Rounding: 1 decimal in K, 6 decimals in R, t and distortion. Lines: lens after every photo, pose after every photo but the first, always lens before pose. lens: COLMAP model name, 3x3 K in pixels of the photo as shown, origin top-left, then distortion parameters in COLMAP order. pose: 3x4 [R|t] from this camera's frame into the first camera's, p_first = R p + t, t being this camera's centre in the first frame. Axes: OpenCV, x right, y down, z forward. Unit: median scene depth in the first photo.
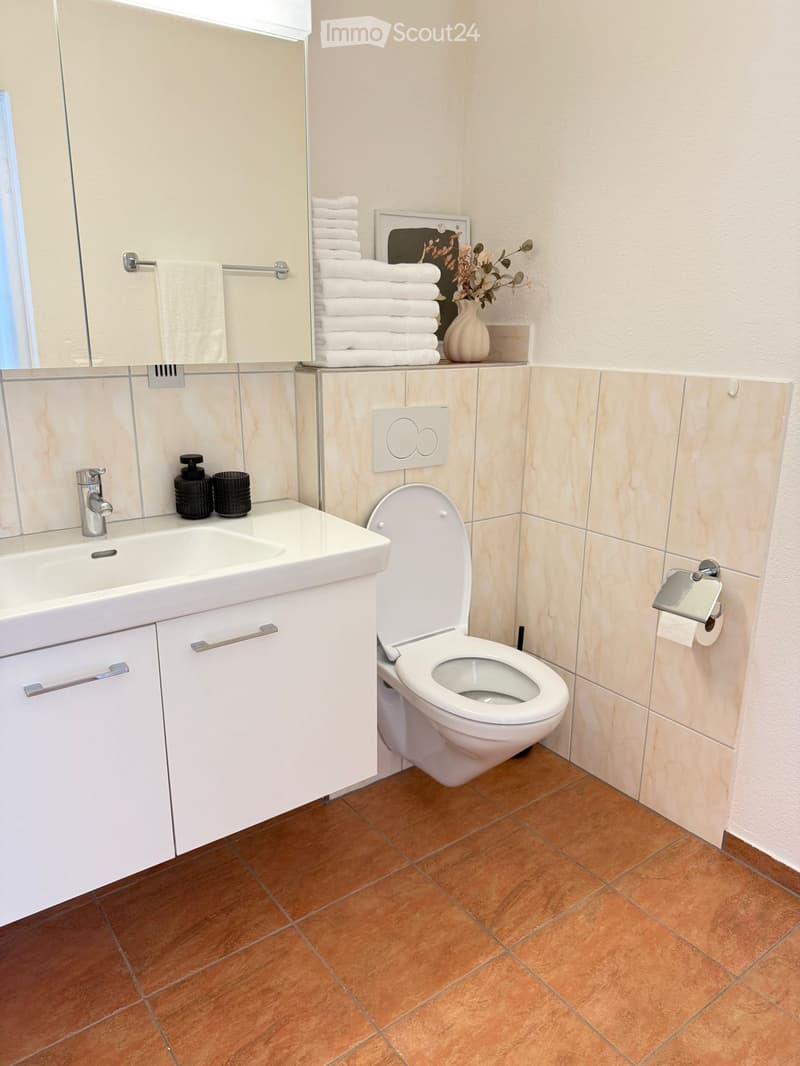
lens RADIAL K [[767.2, 0, 400.0], [0, 767.2, 533.0], [0, 0, 1]] dist [0.111500, -0.120345]
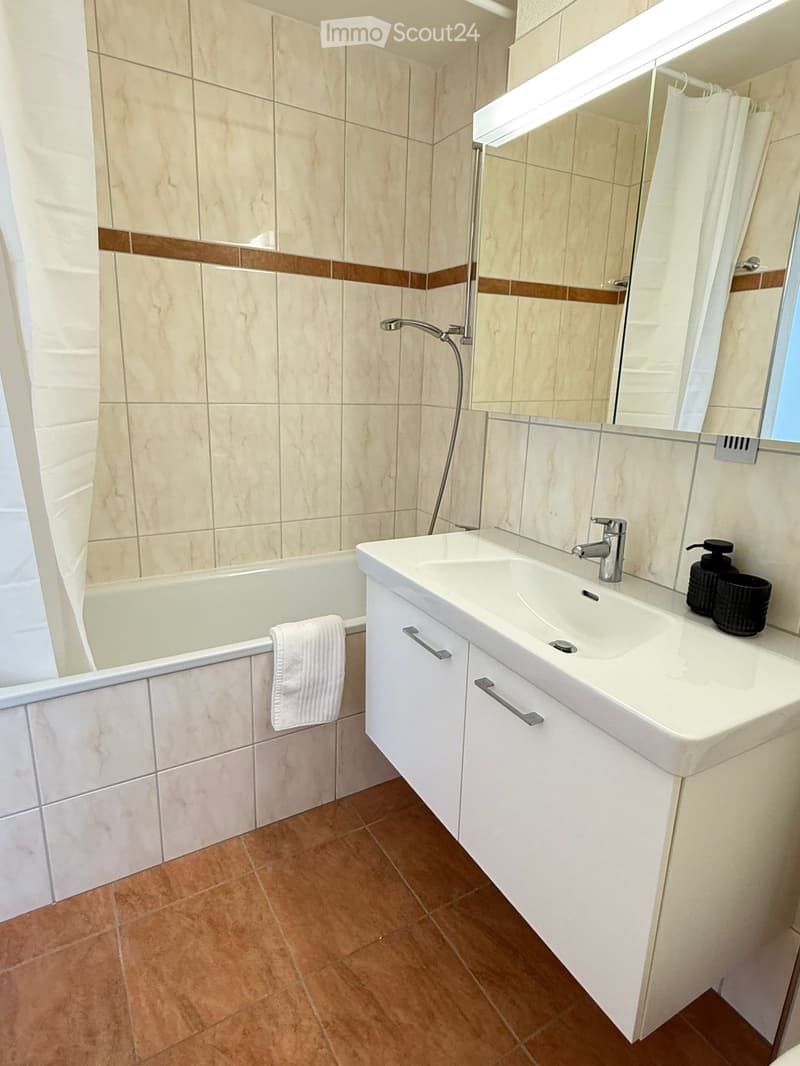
lens RADIAL K [[592.4, 0, 400.0], [0, 592.4, 533.0], [0, 0, 1]] dist [0.003777, 0.000343]
pose [[-0.093493, 0.253742, -0.962743, 0.413128], [-0.310134, 0.911446, 0.270339, -0.192252], [0.946085, 0.323854, -0.006520, 0.730594]]
